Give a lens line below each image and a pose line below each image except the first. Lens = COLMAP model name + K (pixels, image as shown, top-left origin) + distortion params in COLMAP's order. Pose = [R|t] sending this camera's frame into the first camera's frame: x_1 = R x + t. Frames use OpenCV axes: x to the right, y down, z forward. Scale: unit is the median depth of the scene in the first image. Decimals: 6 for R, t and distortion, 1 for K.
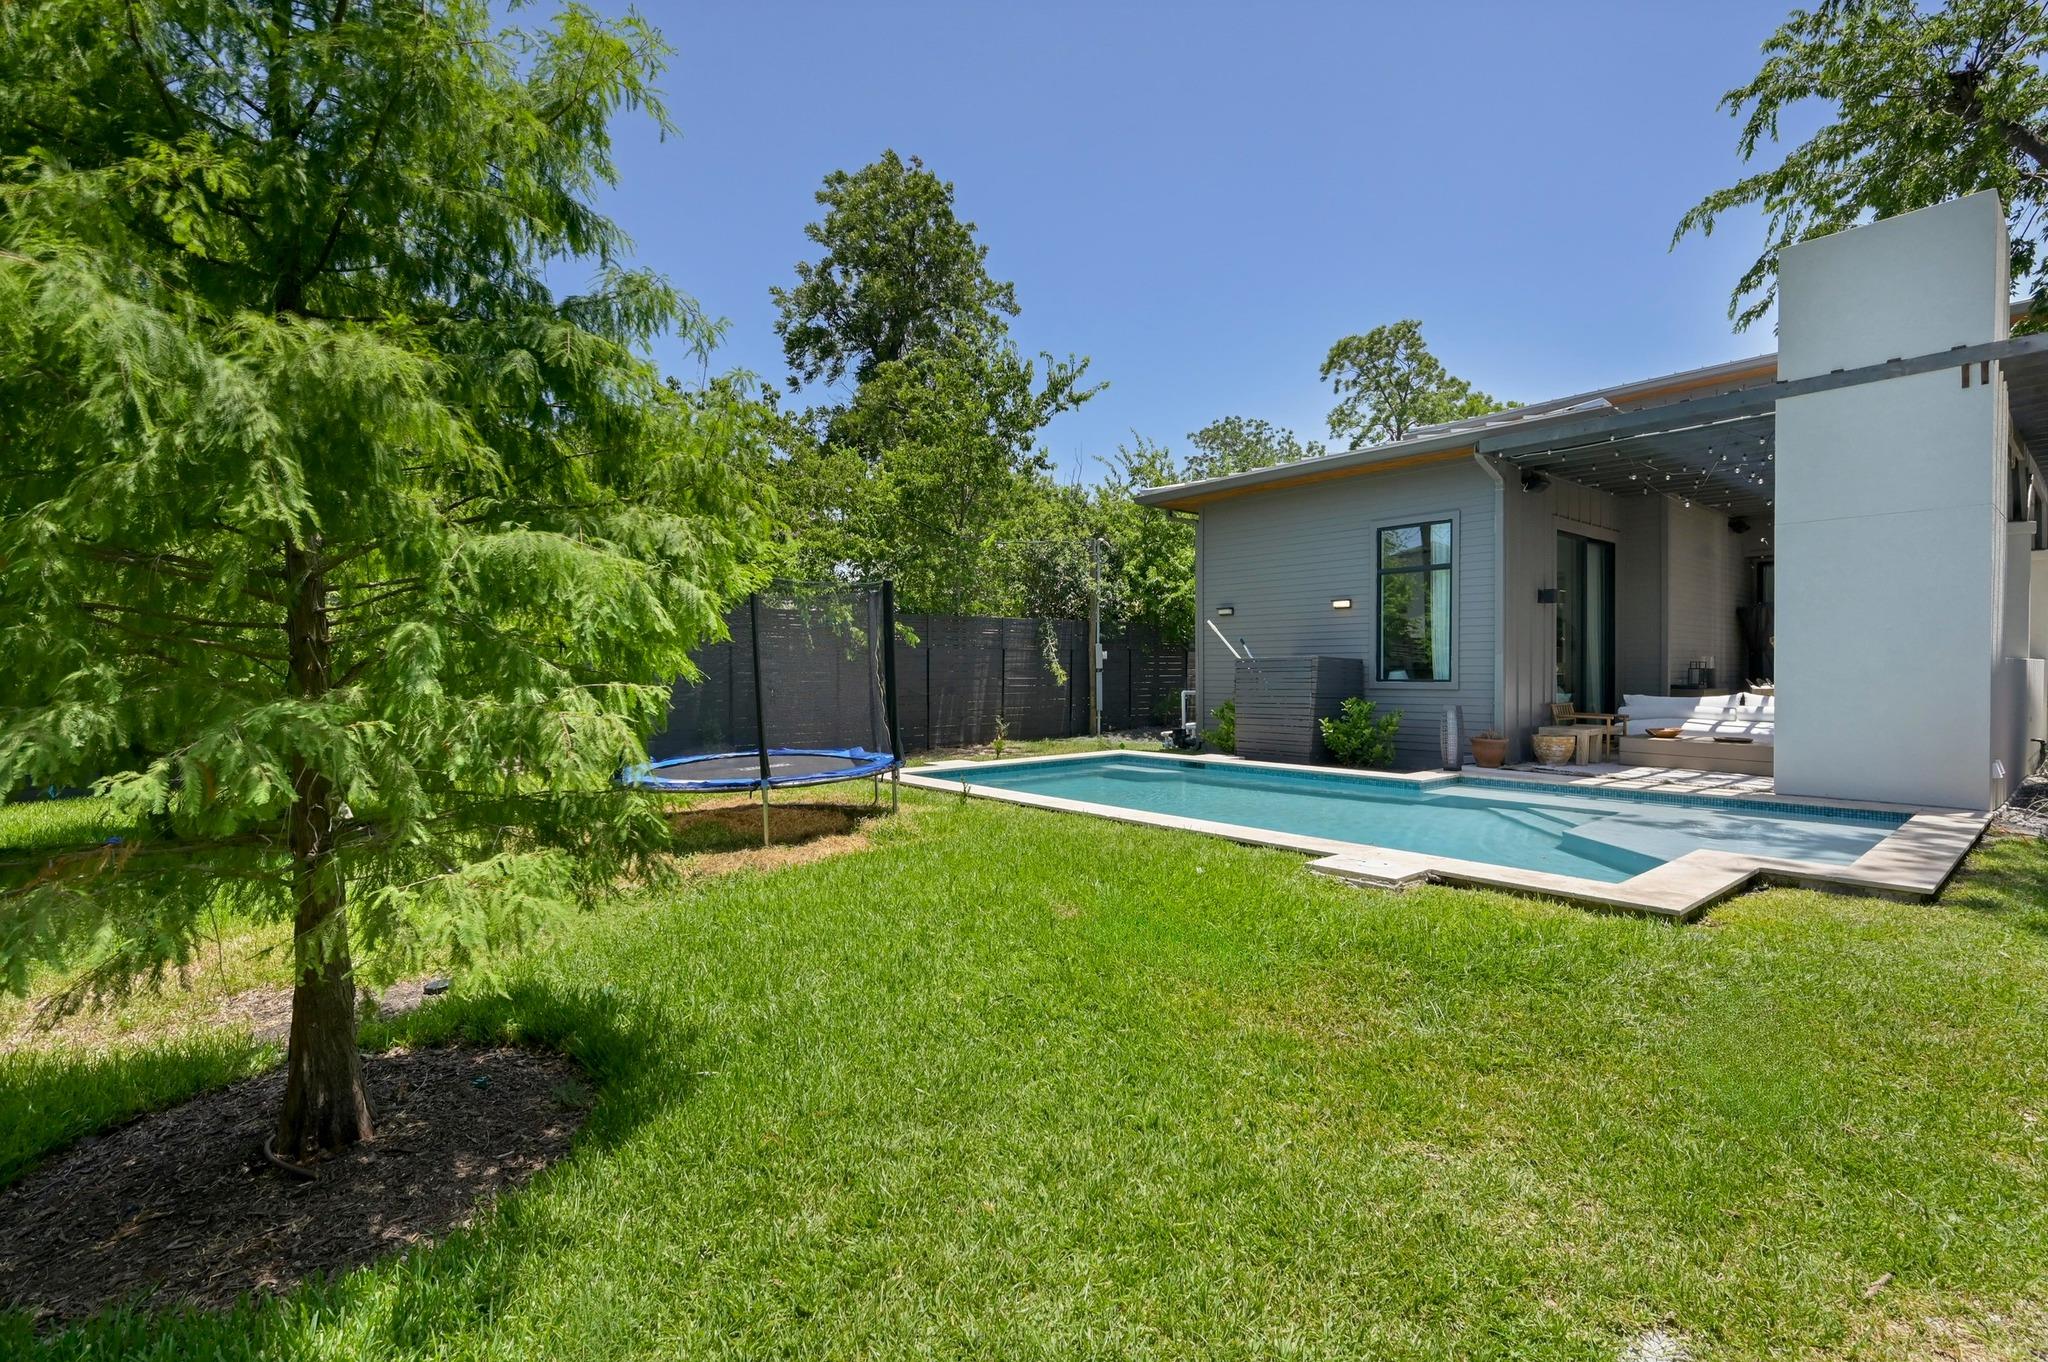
lens RADIAL K [[907.2, 0, 1023.3], [0, 907.2, 678.3], [0, 0, 1]] dist [0.001809, 0.000046]
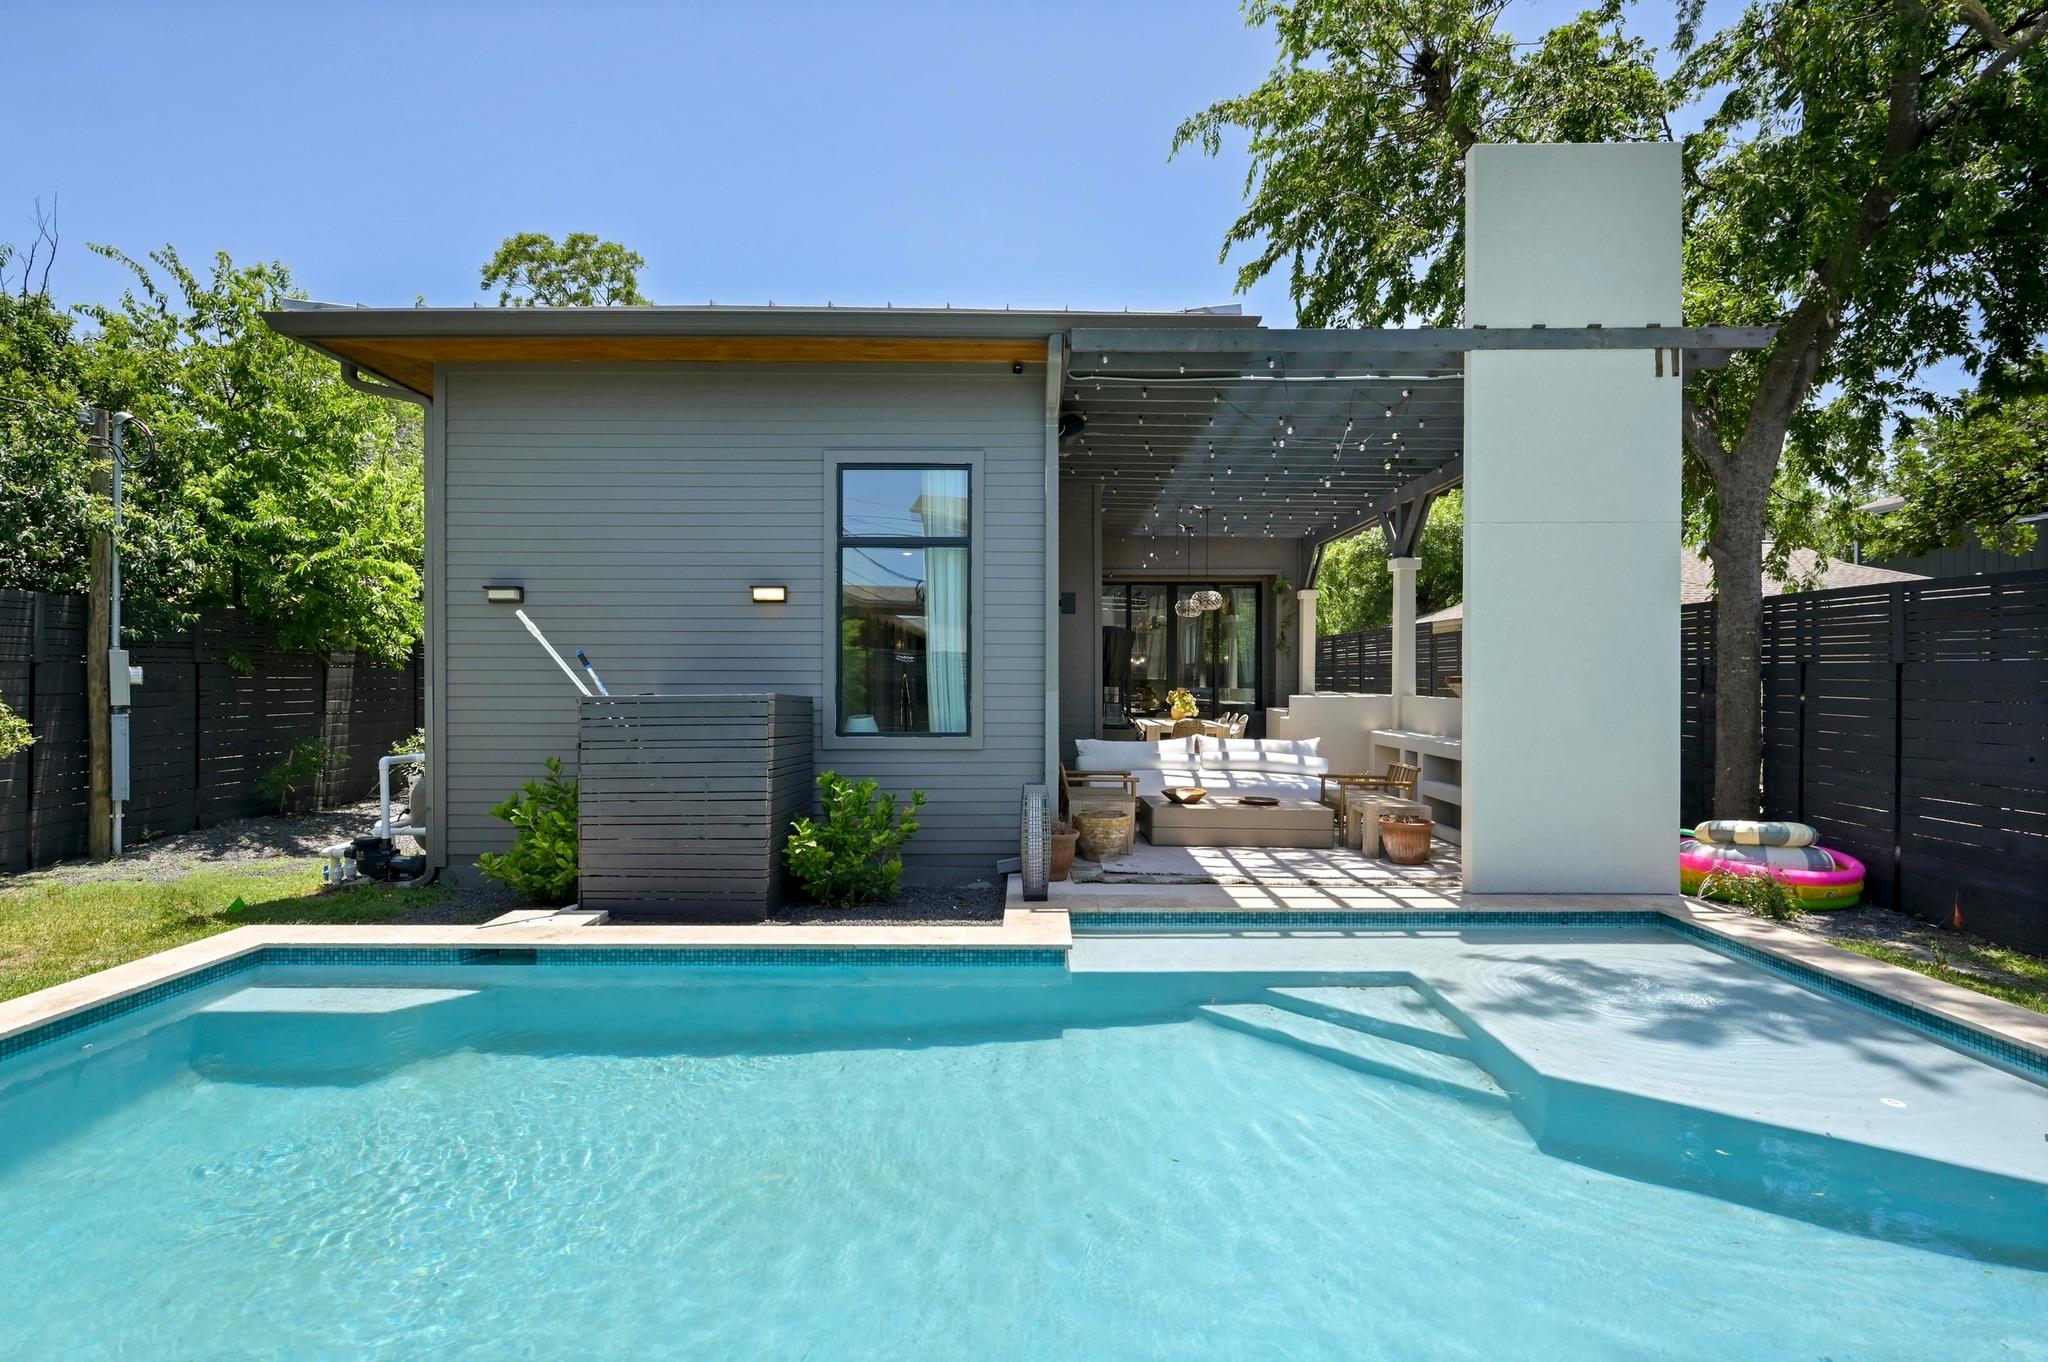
lens RADIAL K [[1002.5, 0, 1023.2], [0, 1002.5, 679.1], [0, 0, 1]] dist [-0.000069, 0.000502]
pose [[0.644715, 0.005092, 0.764406, -0.005499], [0.002857, 0.999955, -0.009070, -0.017876], [-0.764417, 0.008032, 0.644672, 0.353409]]
